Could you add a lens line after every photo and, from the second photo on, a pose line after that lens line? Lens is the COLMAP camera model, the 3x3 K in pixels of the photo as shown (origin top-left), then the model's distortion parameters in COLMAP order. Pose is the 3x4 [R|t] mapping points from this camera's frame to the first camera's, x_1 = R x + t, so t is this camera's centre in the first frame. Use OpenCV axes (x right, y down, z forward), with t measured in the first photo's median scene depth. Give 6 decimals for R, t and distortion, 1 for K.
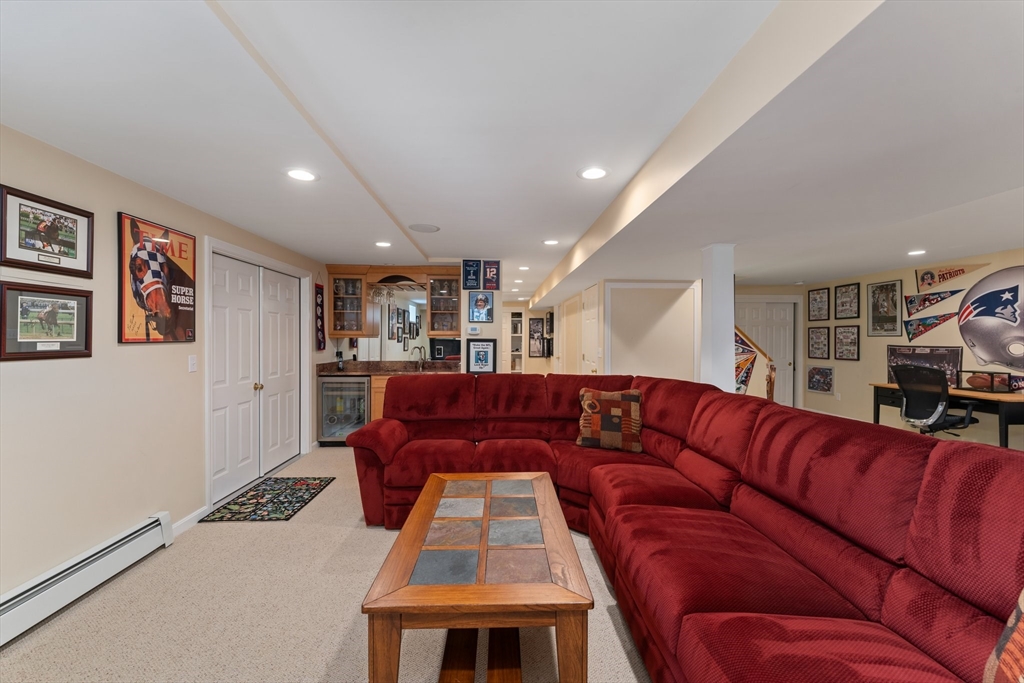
lens RADIAL K [[414.8, 0, 522.9], [0, 414.8, 341.1], [0, 0, 1]] dist [0.000091, -0.001448]
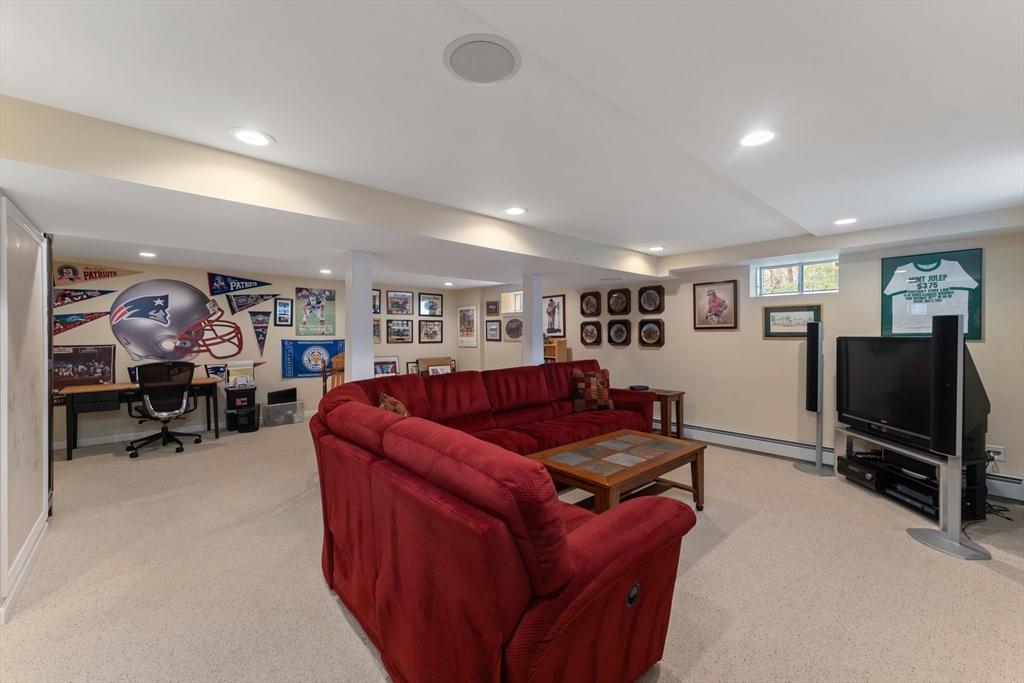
lens RADIAL K [[414.8, 0, 510.8], [0, 414.8, 338.5], [0, 0, 1]] dist [0.000091, -0.001448]
pose [[-0.619738, -0.005024, 0.784792, -0.398543], [0.008433, 0.999879, 0.013060, -0.008130], [-0.784763, 0.014712, -0.619621, 0.859744]]
